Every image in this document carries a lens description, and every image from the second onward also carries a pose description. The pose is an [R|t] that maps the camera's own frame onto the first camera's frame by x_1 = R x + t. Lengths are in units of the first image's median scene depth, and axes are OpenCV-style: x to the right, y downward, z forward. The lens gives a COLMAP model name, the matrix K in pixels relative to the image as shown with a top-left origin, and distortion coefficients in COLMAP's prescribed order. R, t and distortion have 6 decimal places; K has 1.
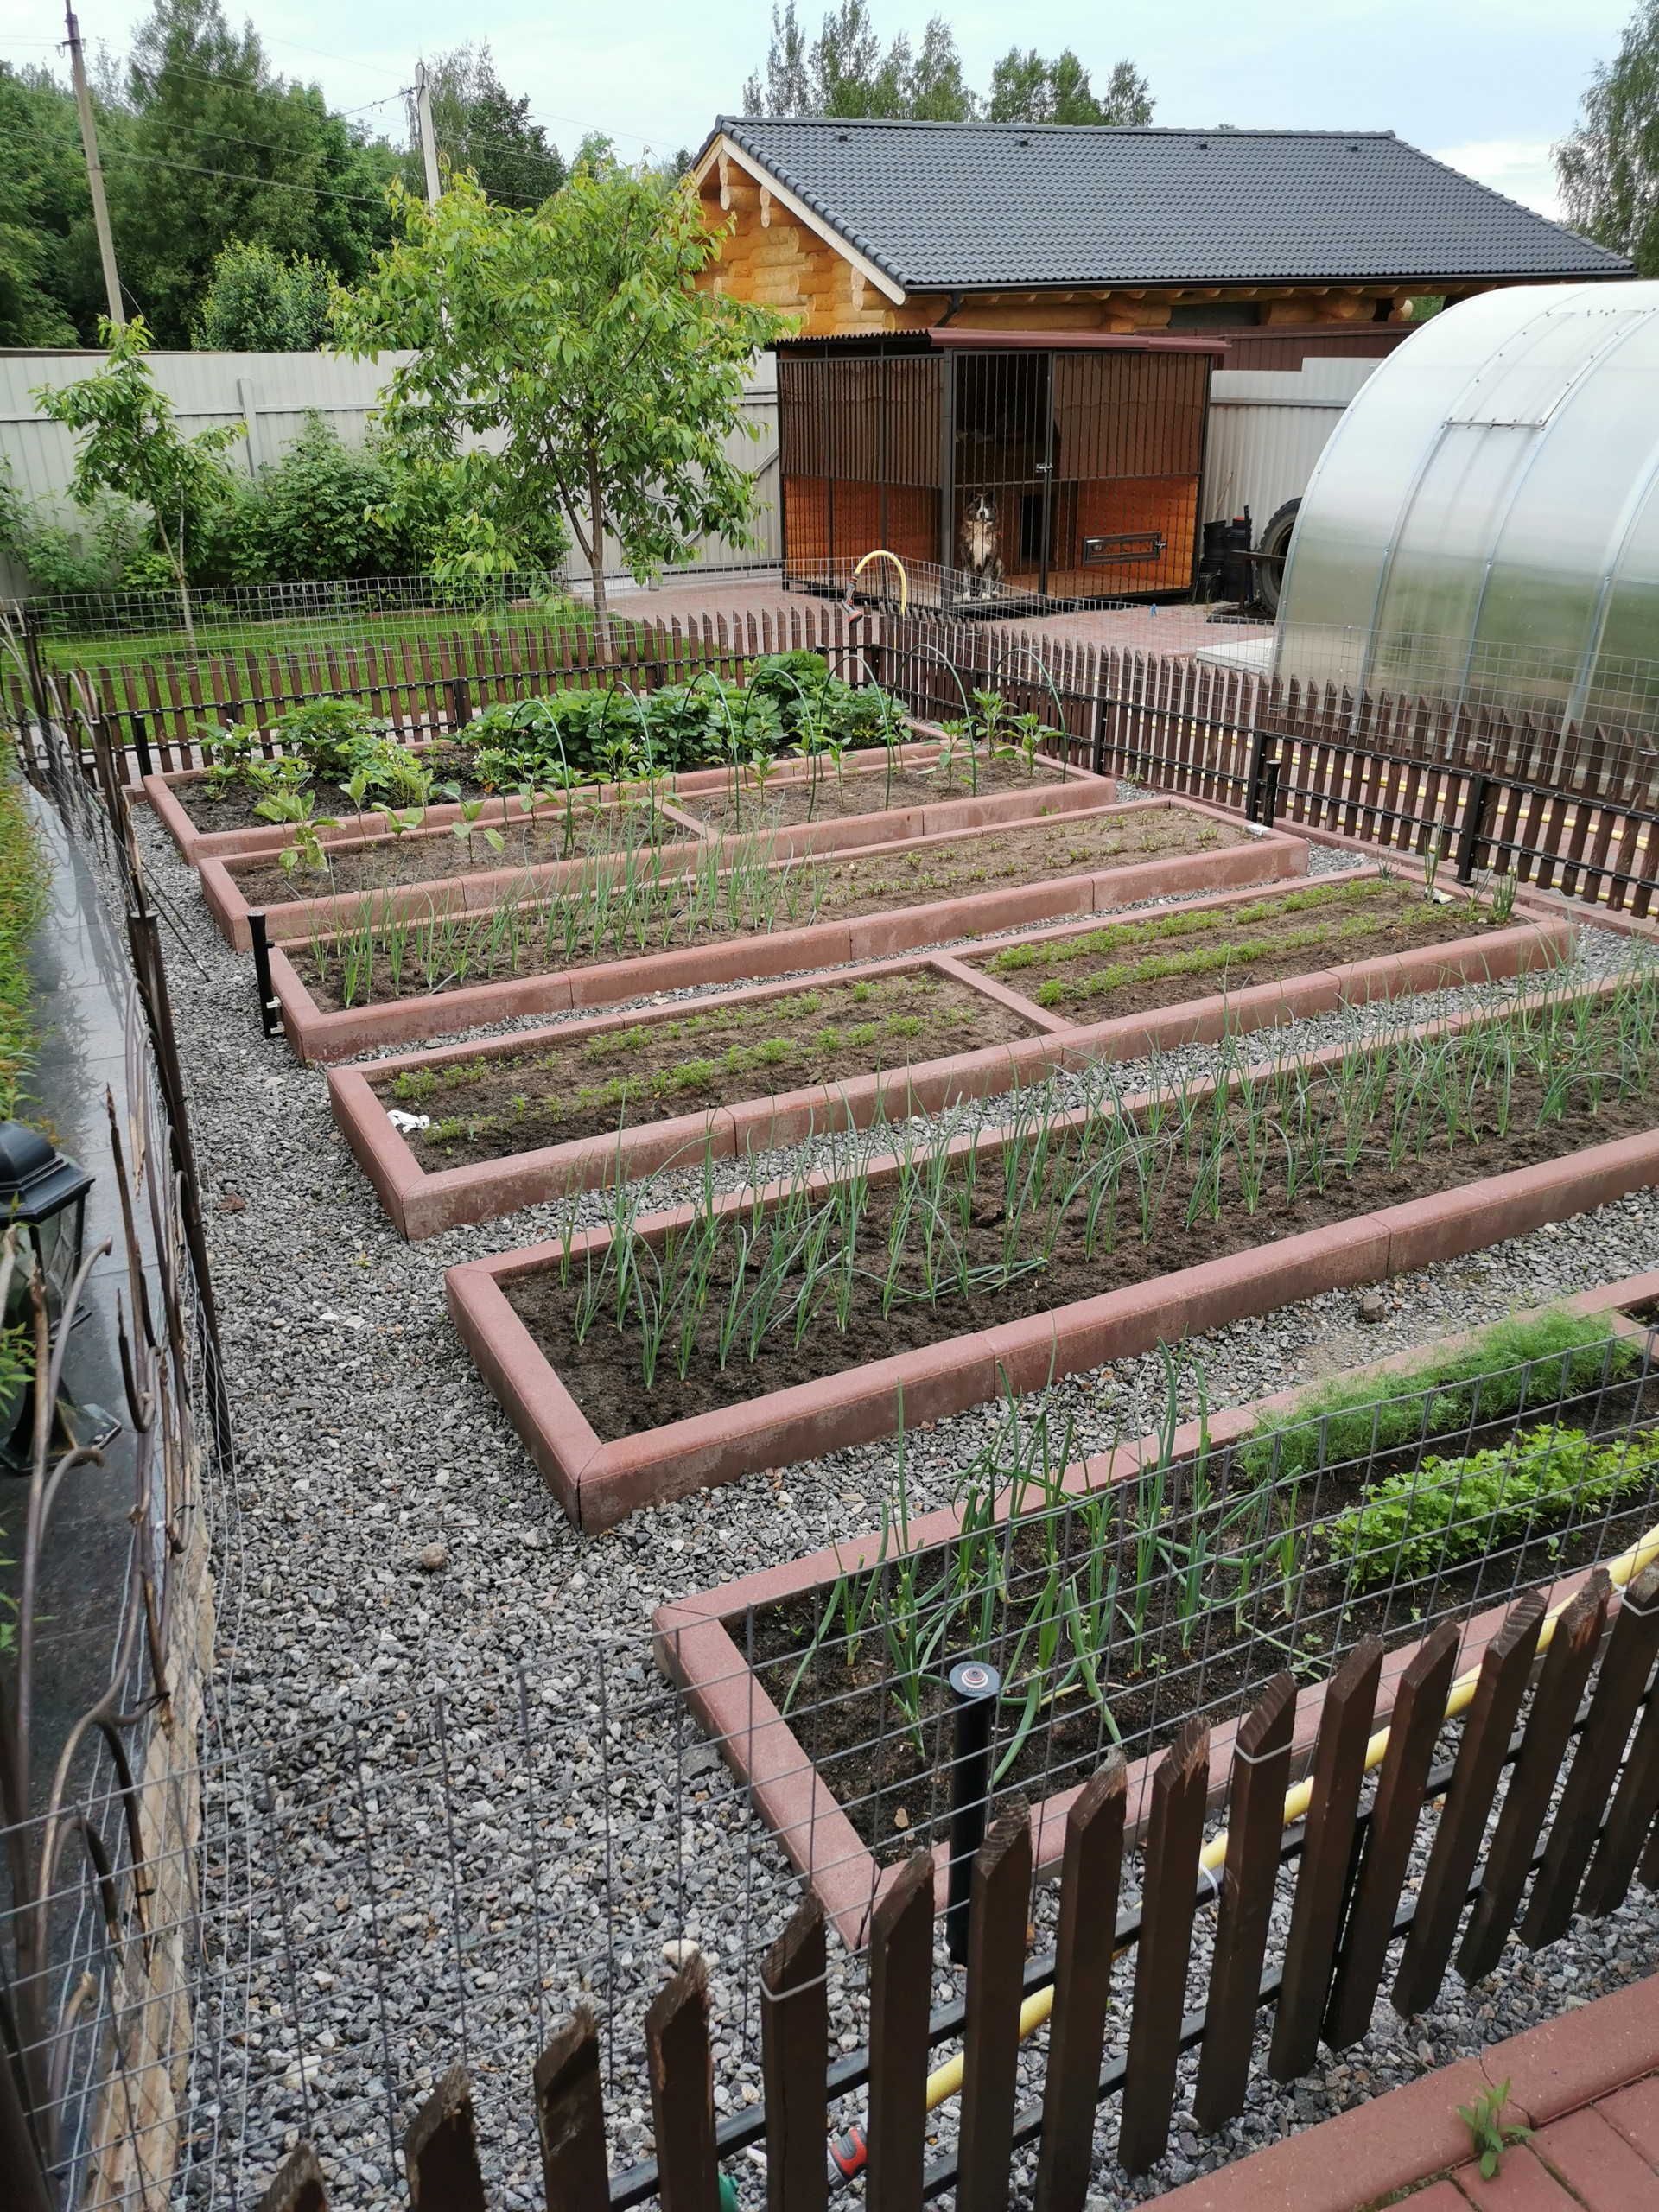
lens RADIAL K [[1699.3, 0, 815.9], [0, 1699.3, 1107.6], [0, 0, 1]] dist [0.058979, -0.044293]
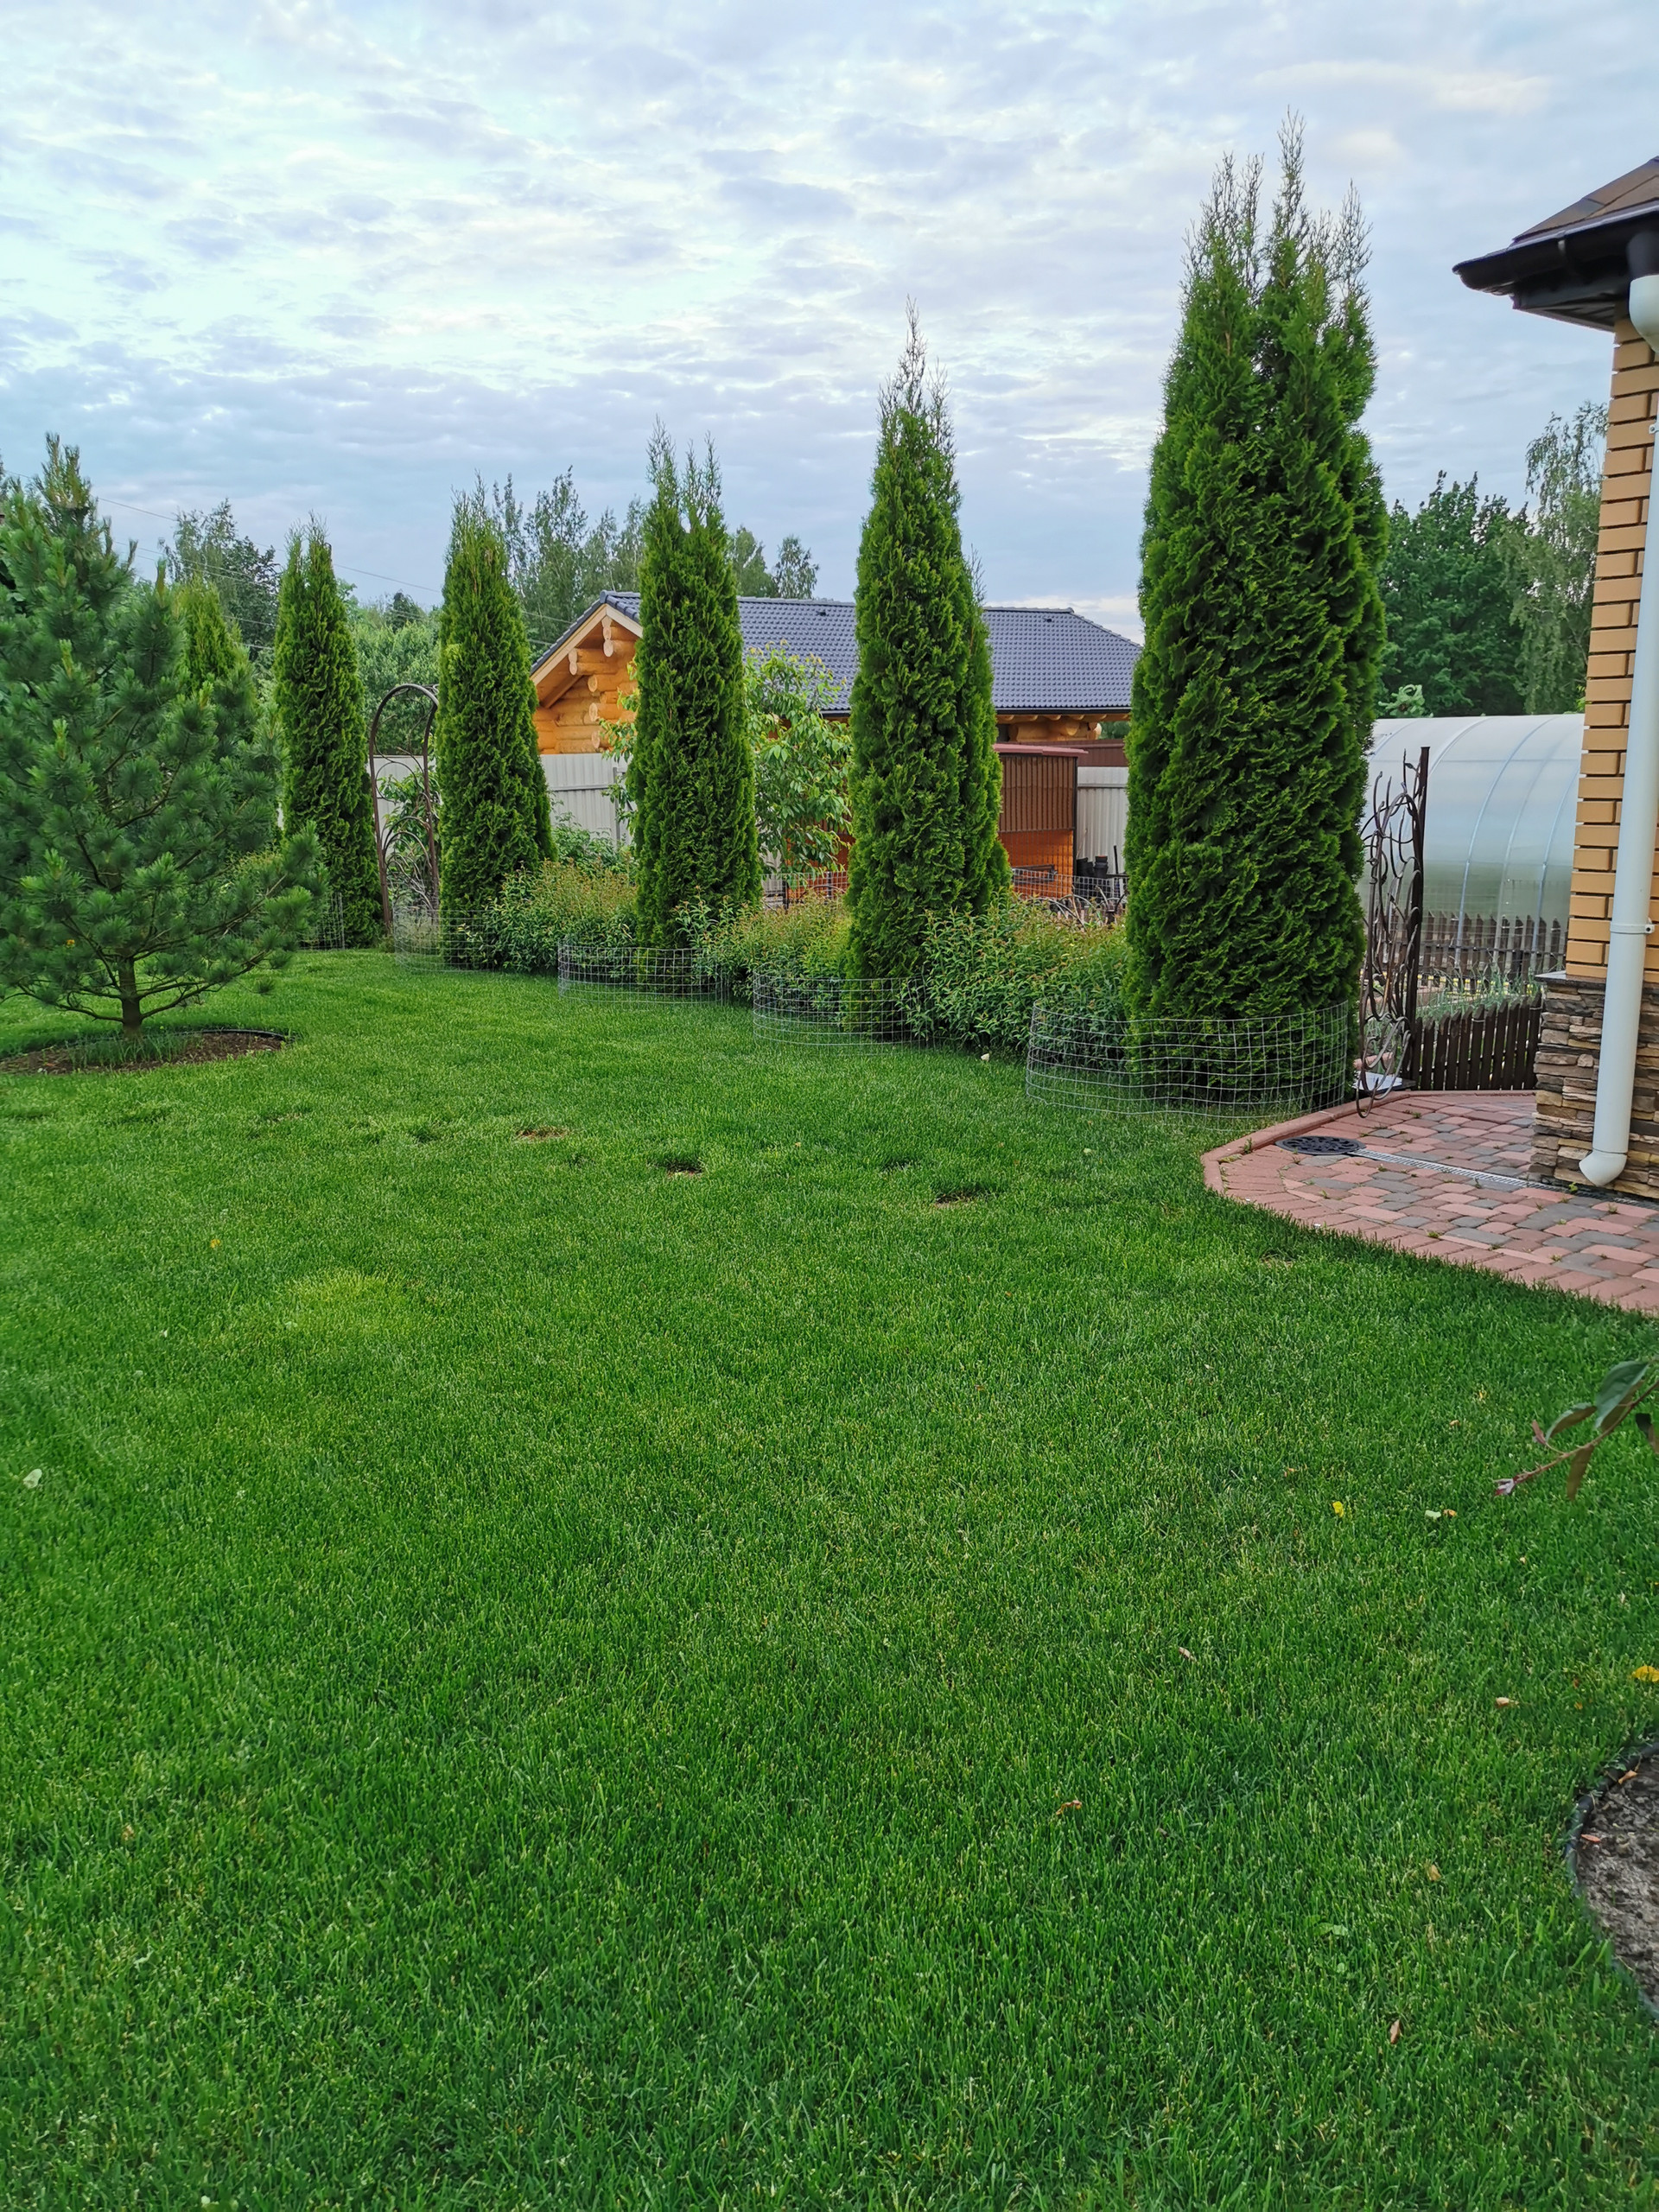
lens RADIAL K [[1688.5, 0, 823.8], [0, 1688.5, 1114.4], [0, 0, 1]] dist [0.065293, -0.057307]
pose [[0.979733, -0.041346, 0.195995, -0.321173], [0.081071, 0.976591, -0.199241, 0.174606], [-0.183169, 0.211092, 0.960151, -0.385315]]
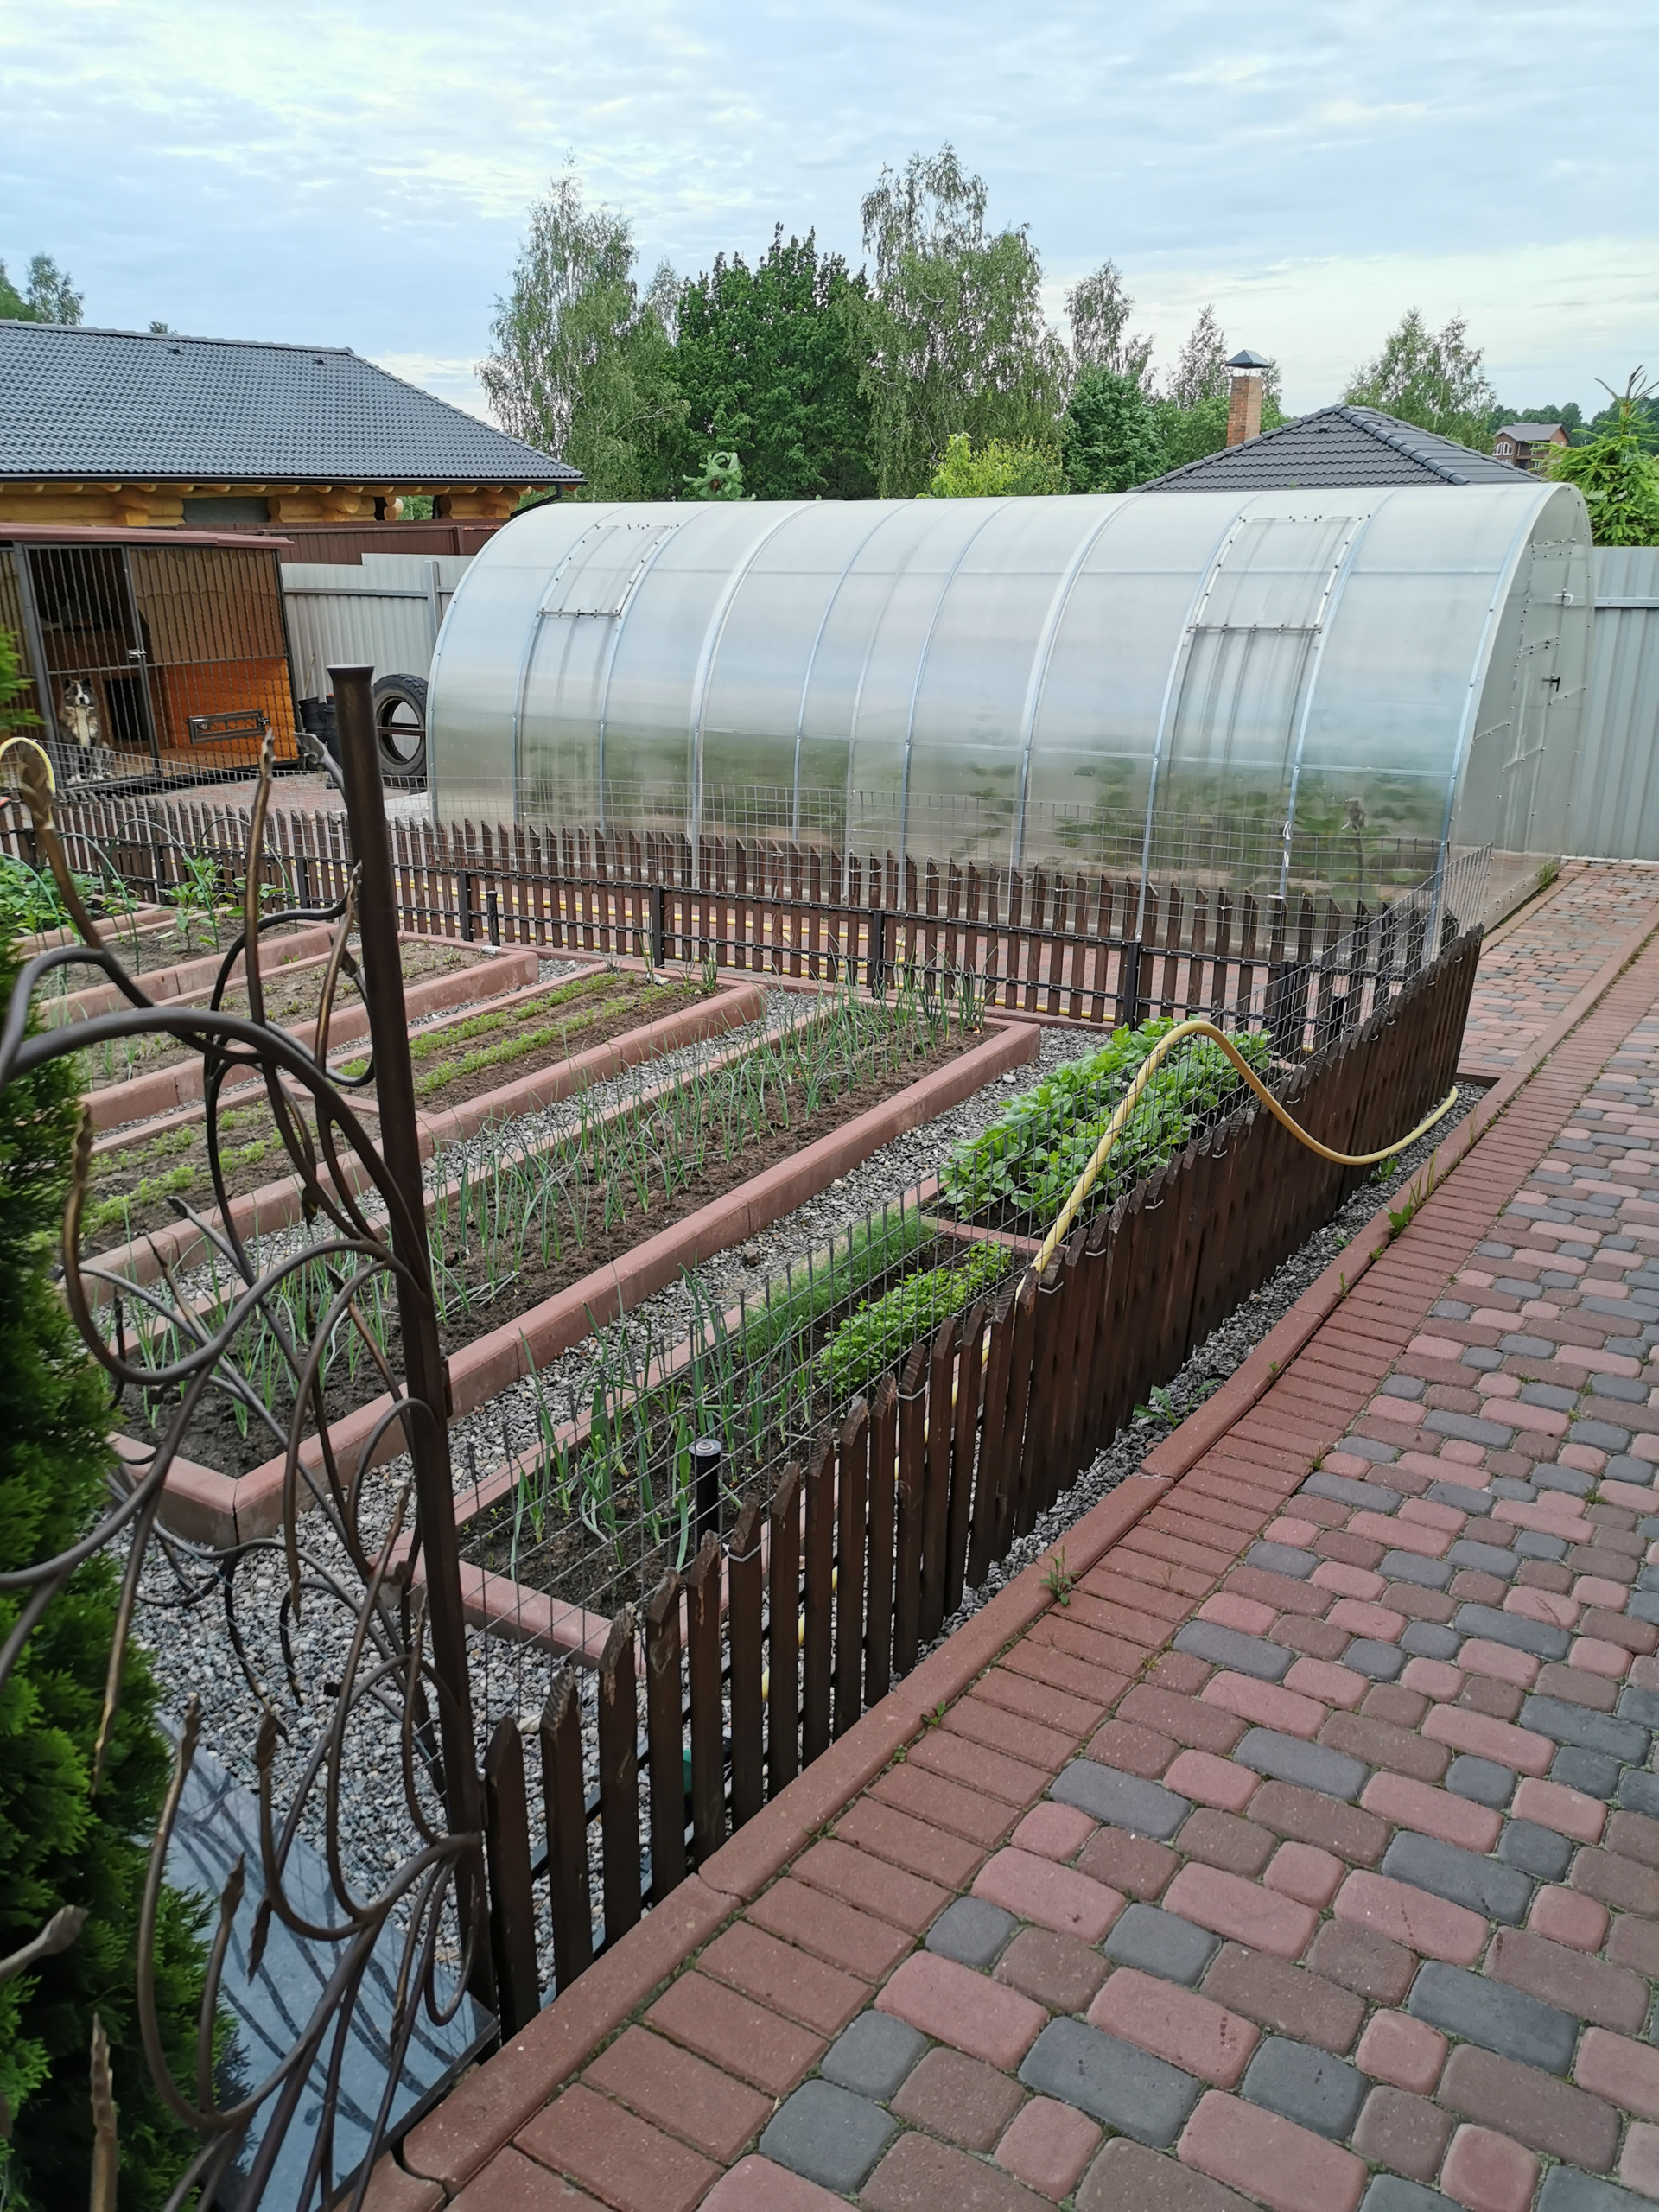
lens RADIAL K [[1699.3, 0, 815.9], [0, 1699.3, 1107.6], [0, 0, 1]] dist [0.058979, -0.044293]
pose [[0.854426, -0.163831, 0.493067, -0.072495], [0.208939, 0.977214, -0.037369, 0.016834], [-0.475710, 0.134950, 0.869188, -0.054412]]
